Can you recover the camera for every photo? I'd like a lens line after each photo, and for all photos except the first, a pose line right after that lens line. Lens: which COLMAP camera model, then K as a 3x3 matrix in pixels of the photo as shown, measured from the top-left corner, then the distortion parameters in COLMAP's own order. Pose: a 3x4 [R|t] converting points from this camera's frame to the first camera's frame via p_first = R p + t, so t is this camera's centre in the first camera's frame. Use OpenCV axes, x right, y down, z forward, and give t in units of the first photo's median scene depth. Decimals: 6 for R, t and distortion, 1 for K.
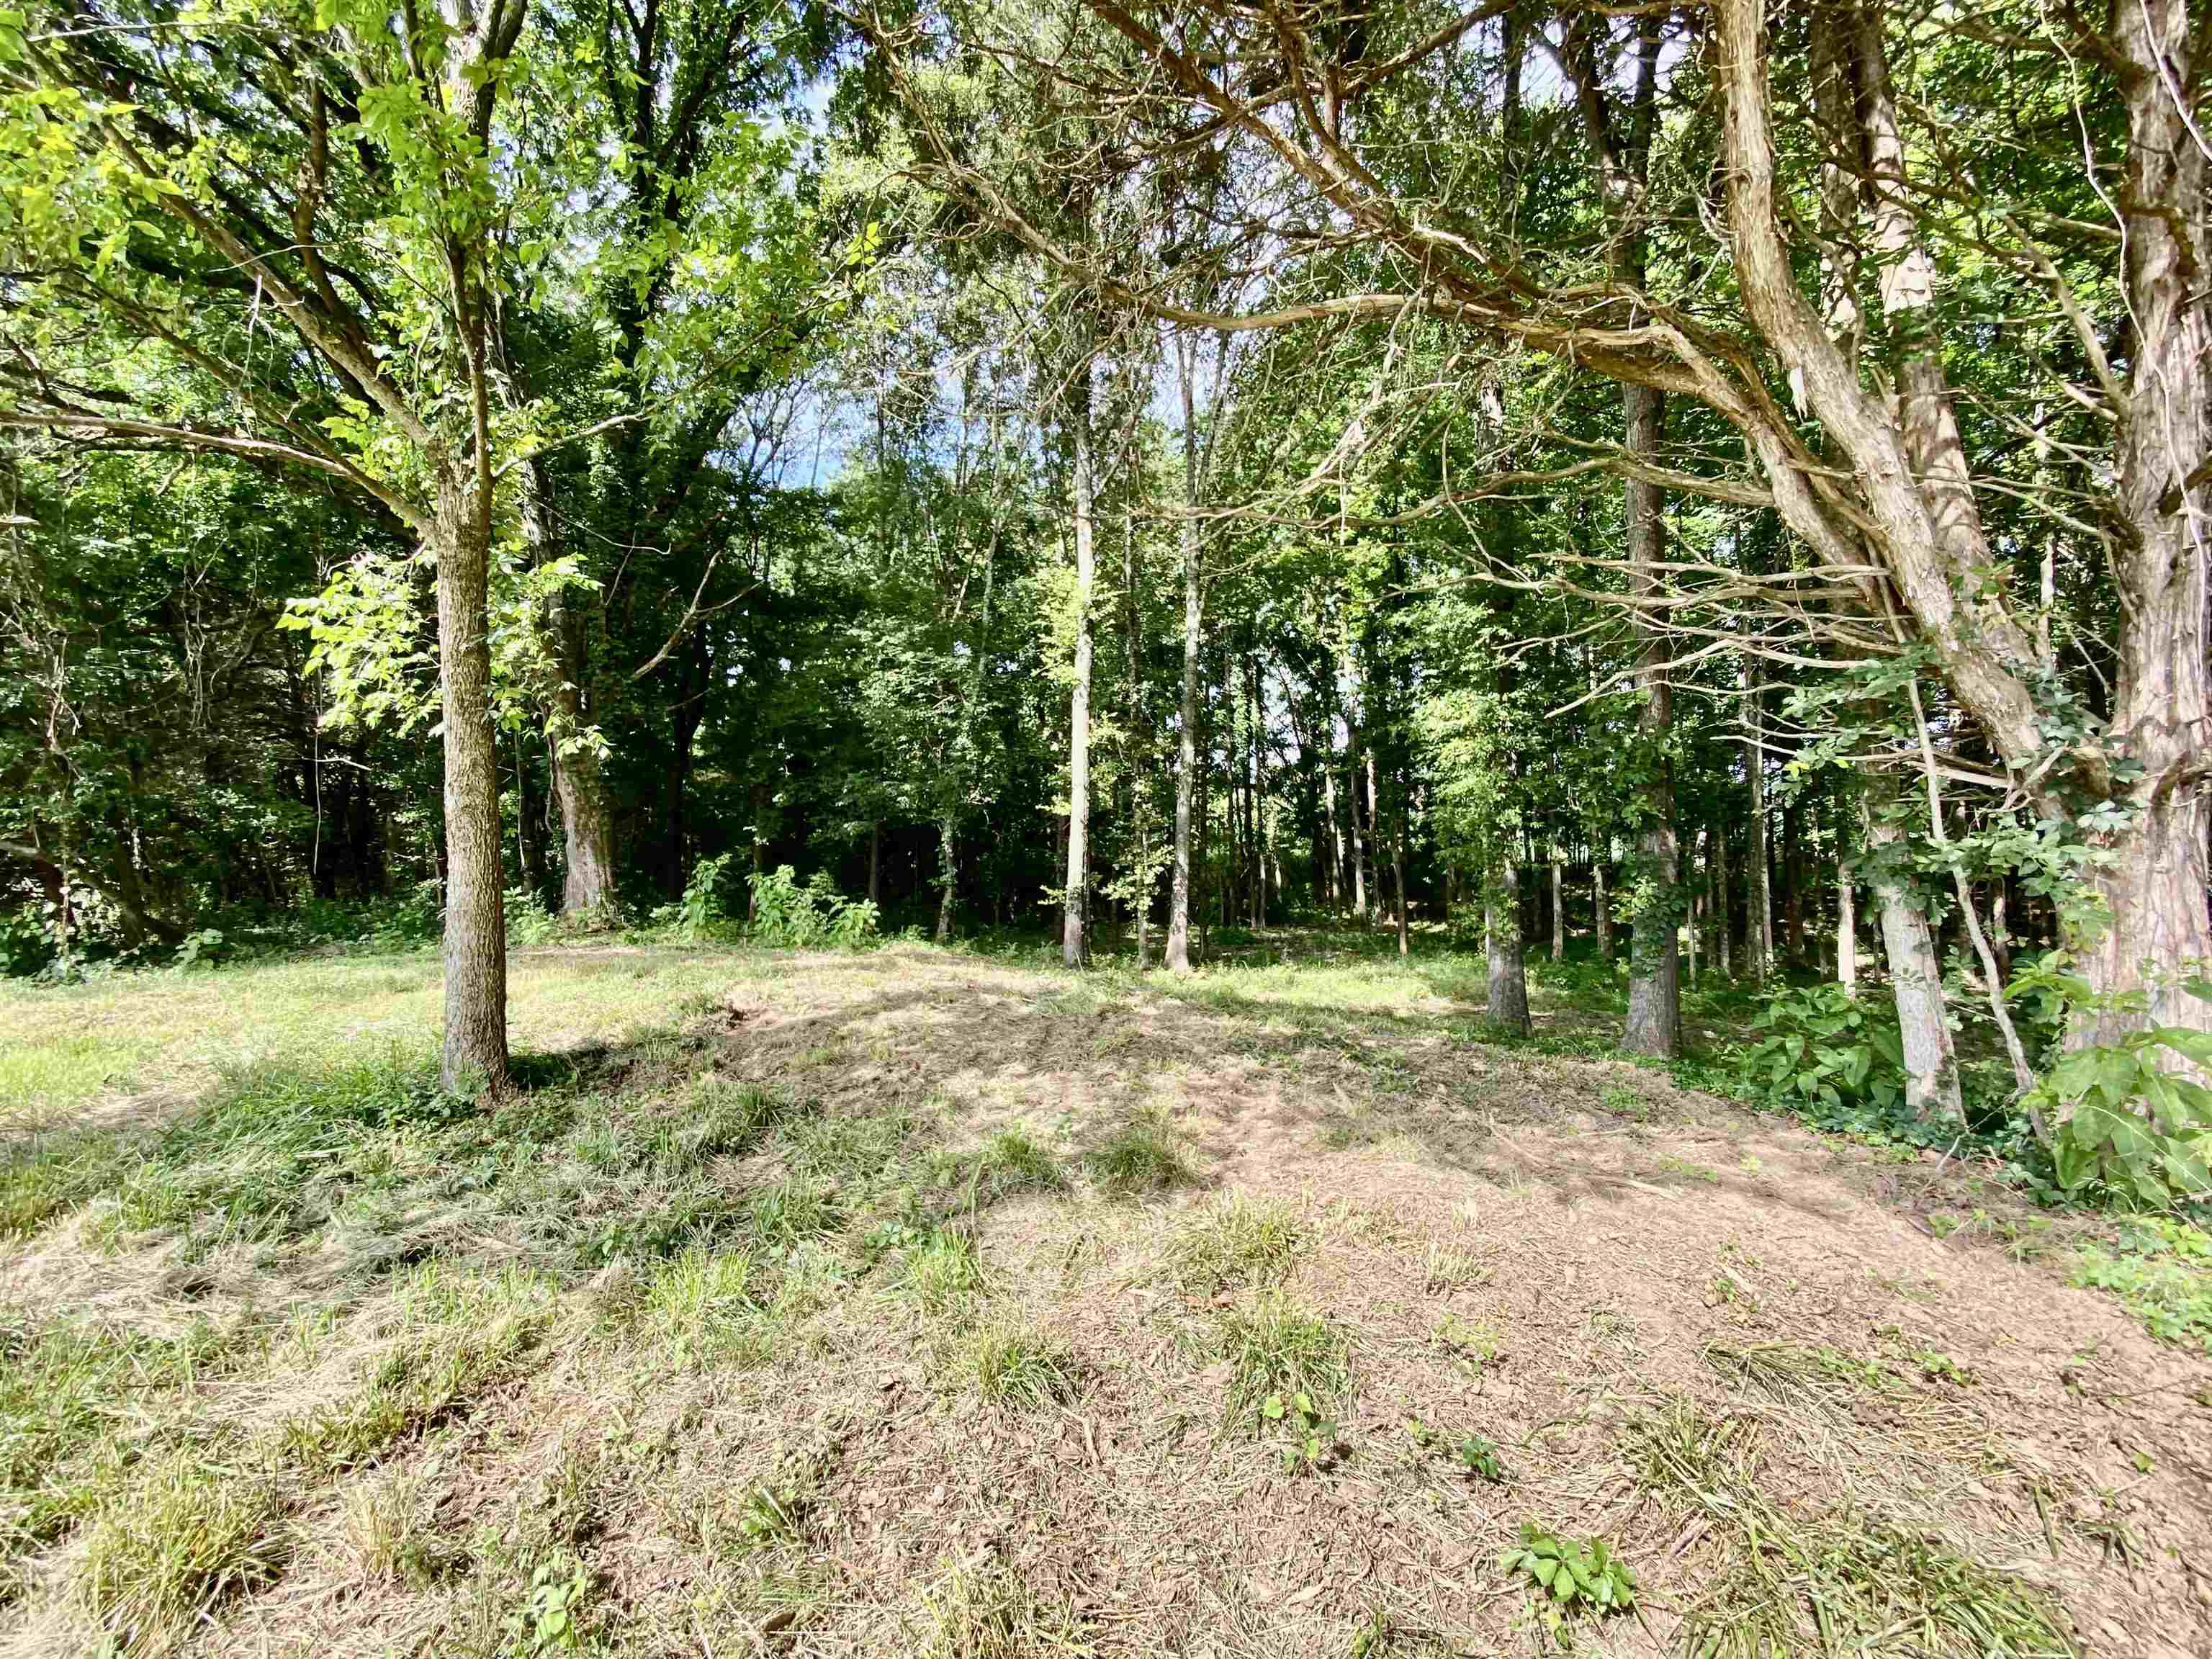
lens RADIAL K [[917.1, 0, 1094.4], [0, 917.1, 830.2], [0, 0, 1]] dist [0.015124, -0.020286]
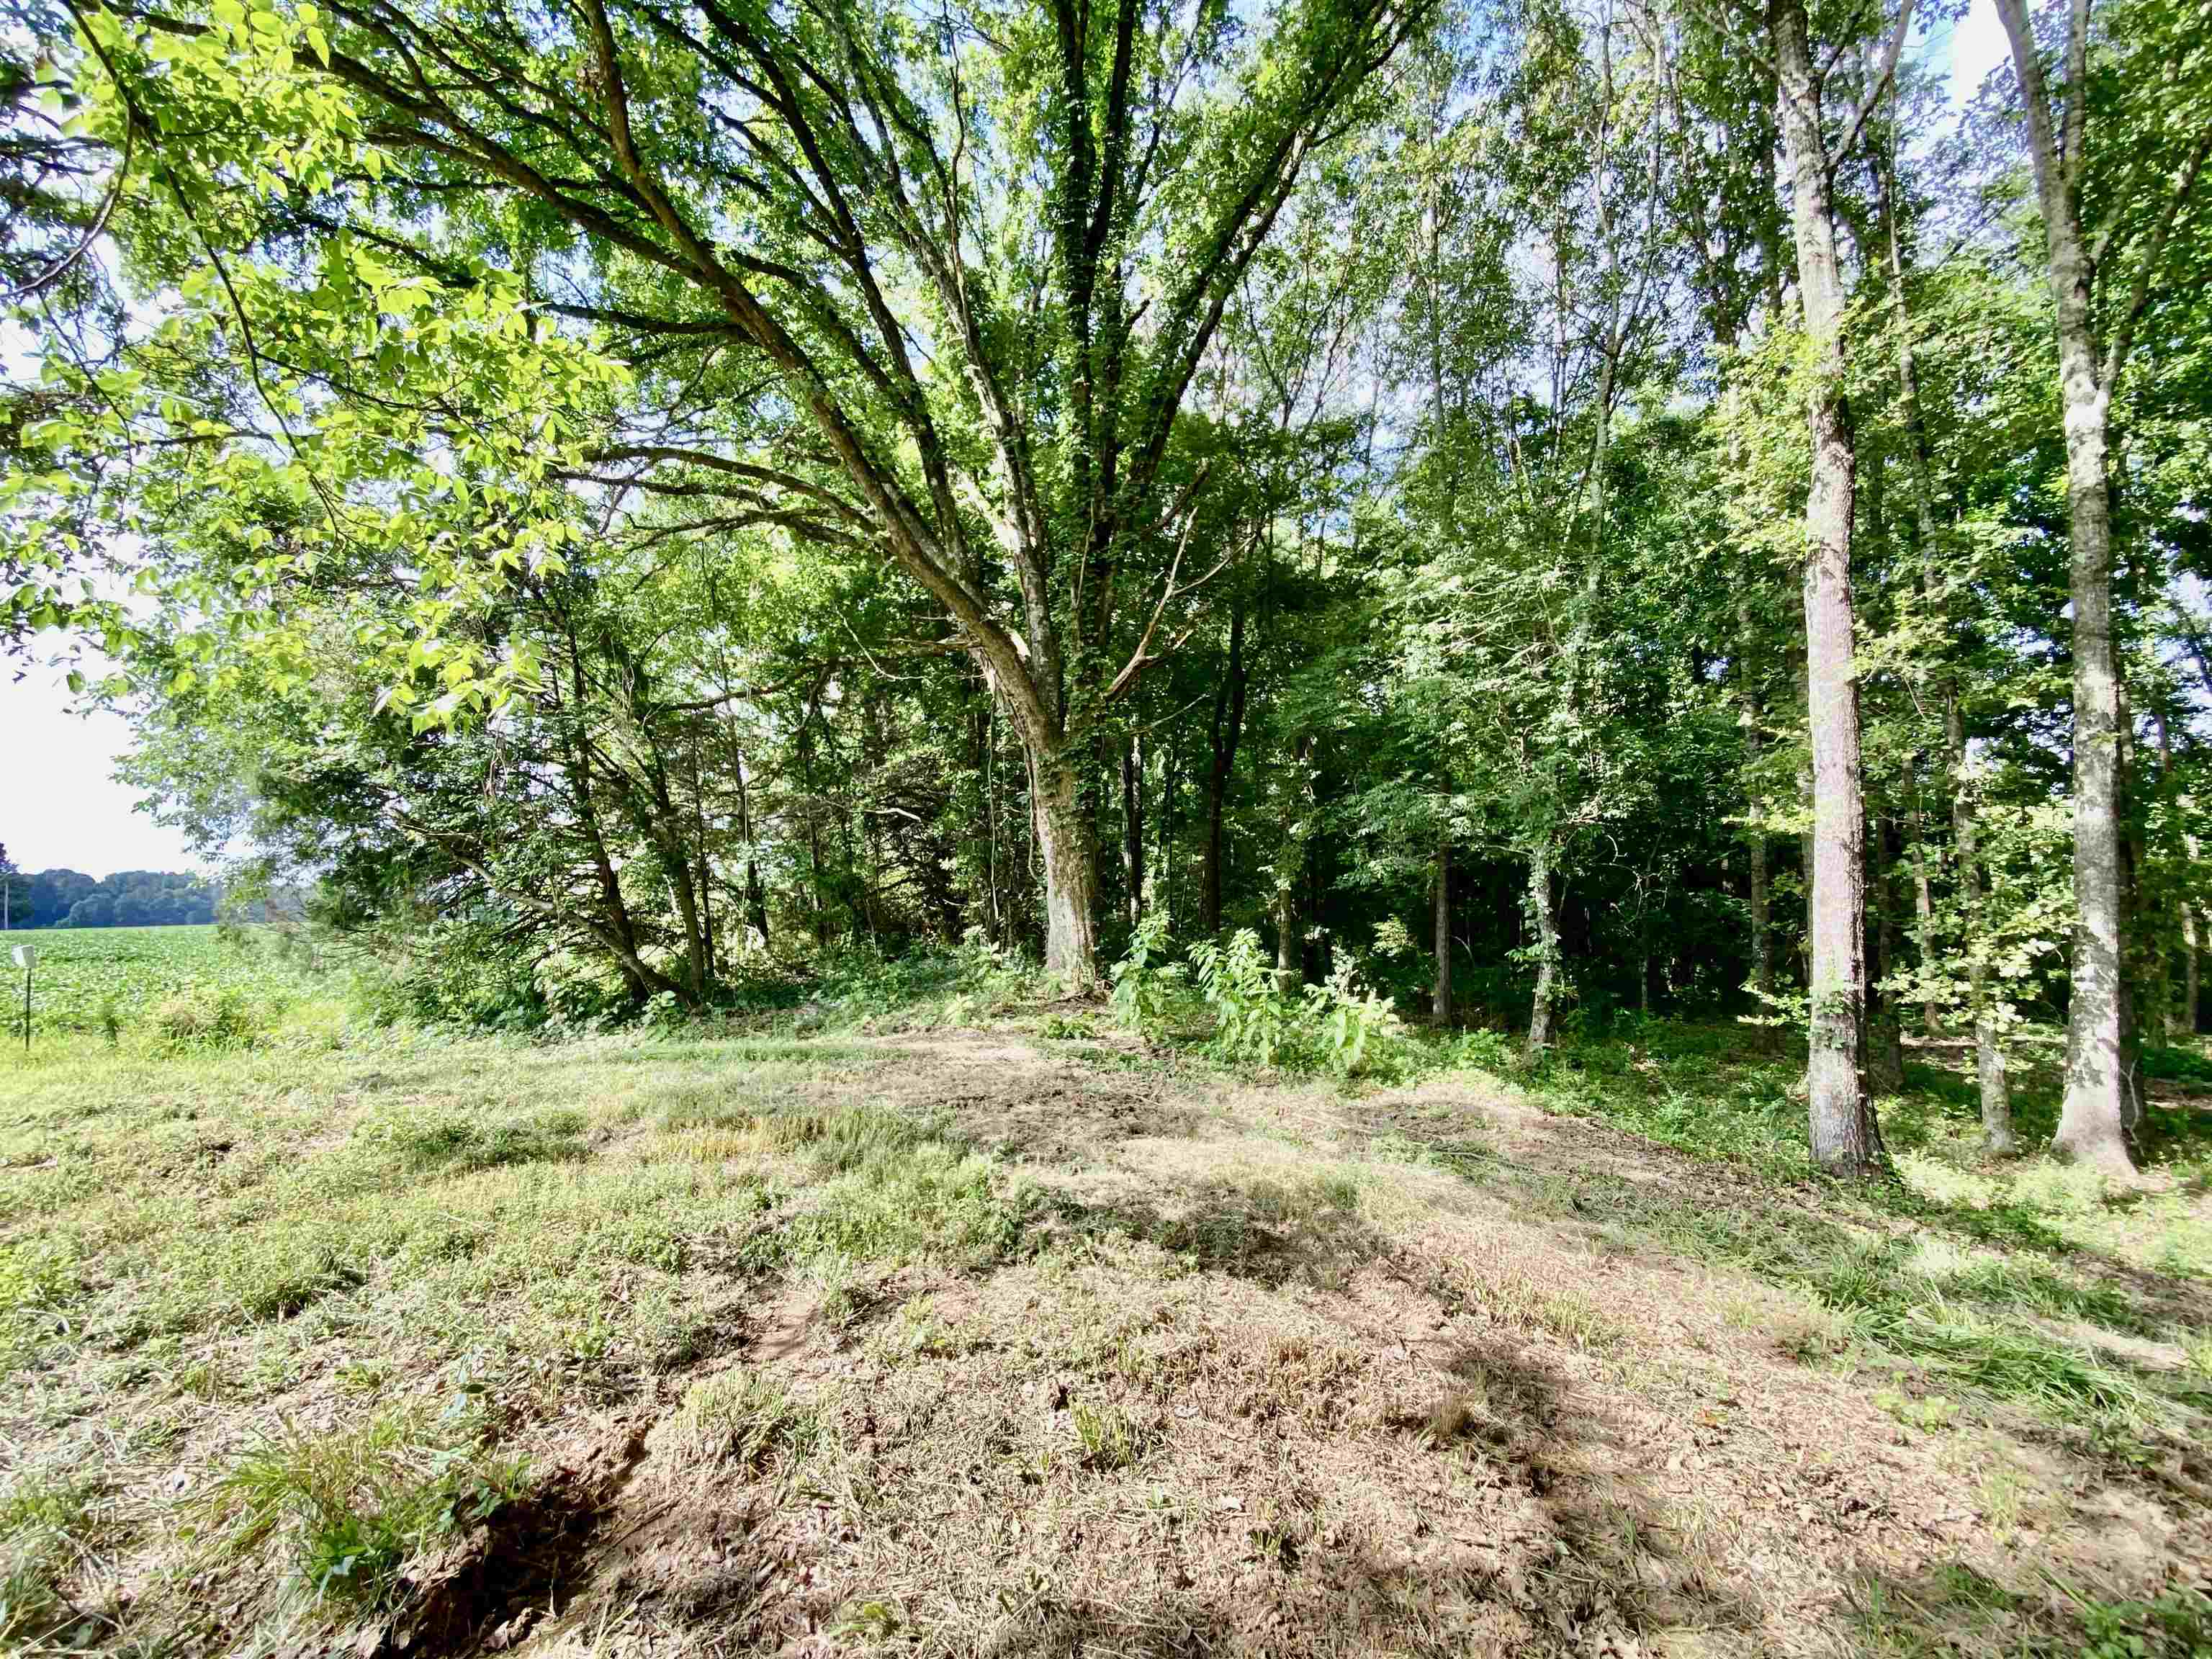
lens RADIAL K [[917.1, 0, 1094.4], [0, 917.1, 830.2], [0, 0, 1]] dist [0.015124, -0.020286]
pose [[0.801667, -0.042871, -0.596231, -0.034355], [0.019720, 0.998779, -0.045301, -0.003982], [0.597445, 0.024559, 0.801534, 0.349464]]
